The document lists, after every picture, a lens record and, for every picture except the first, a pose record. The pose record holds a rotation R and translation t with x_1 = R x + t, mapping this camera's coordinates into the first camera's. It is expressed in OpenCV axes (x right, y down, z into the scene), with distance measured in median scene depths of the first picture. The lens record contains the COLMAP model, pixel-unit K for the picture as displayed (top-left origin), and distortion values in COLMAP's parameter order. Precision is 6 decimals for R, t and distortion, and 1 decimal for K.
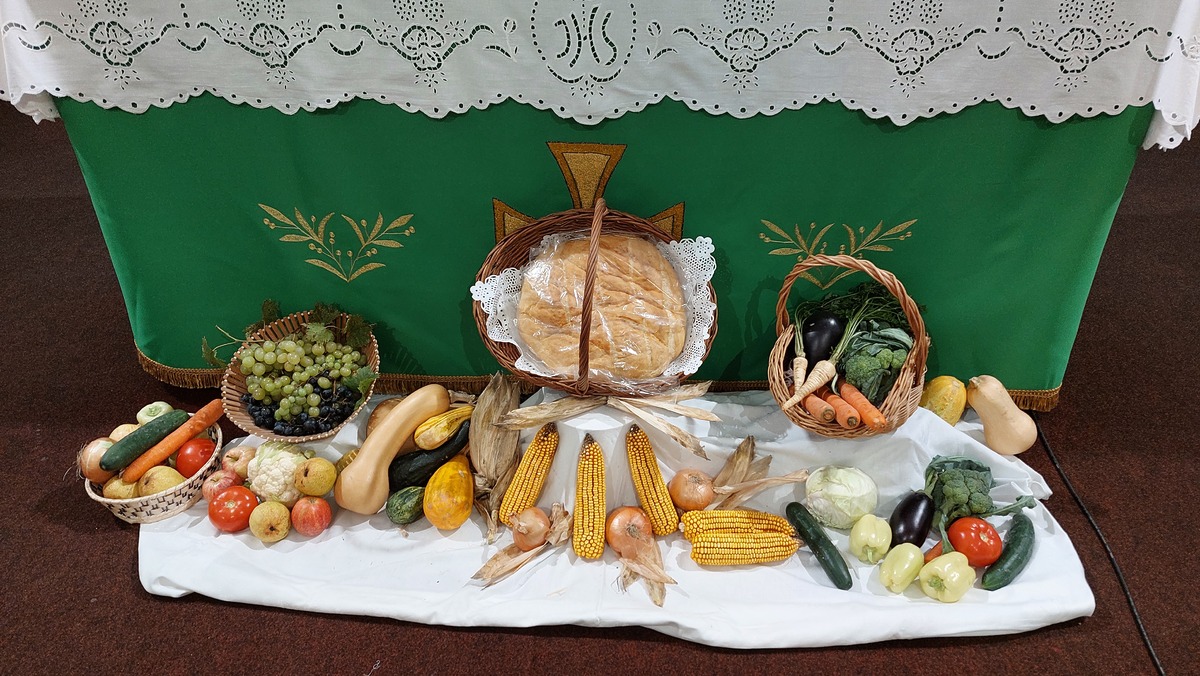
lens RADIAL K [[860.9, 0, 599.4], [0, 860.9, 345.6], [0, 0, 1]] dist [0.063515, -0.055212]
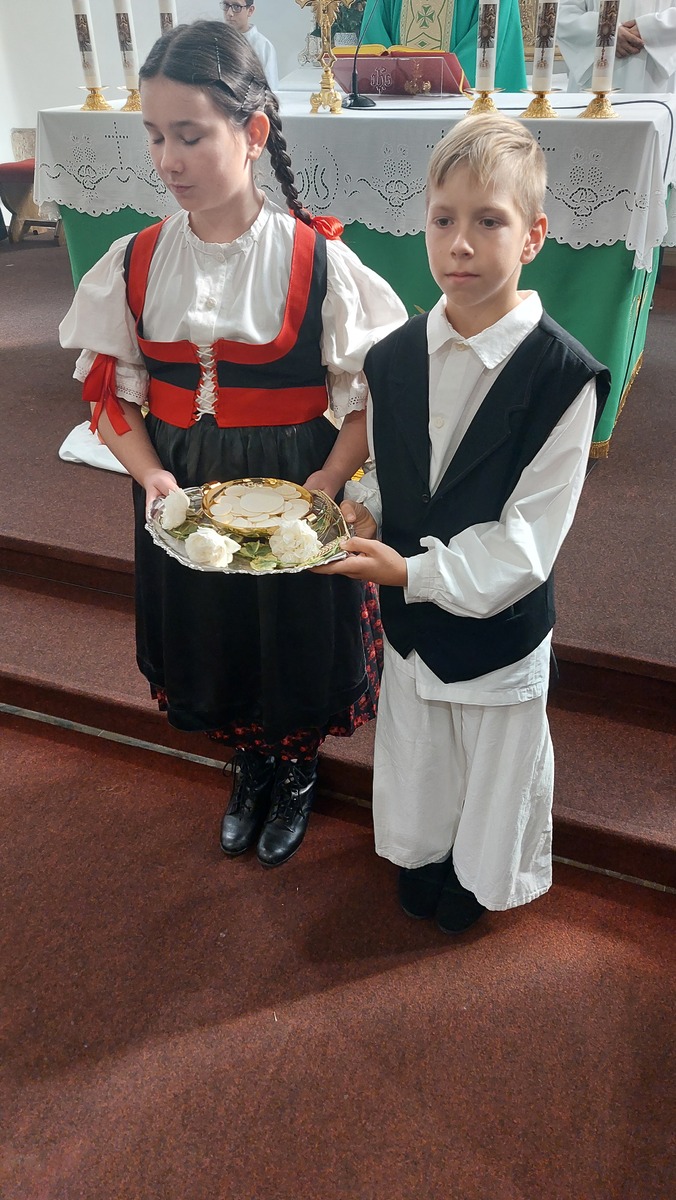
lens RADIAL K [[834.1, 0, 341.9], [0, 834.1, 577.6], [0, 0, 1]] dist [0.089328, -0.080170]
pose [[0.950272, 0.165852, -0.263583, 0.633370], [-0.163851, 0.986037, 0.029718, 0.387167], [0.264831, 0.014948, 0.964179, -0.660132]]
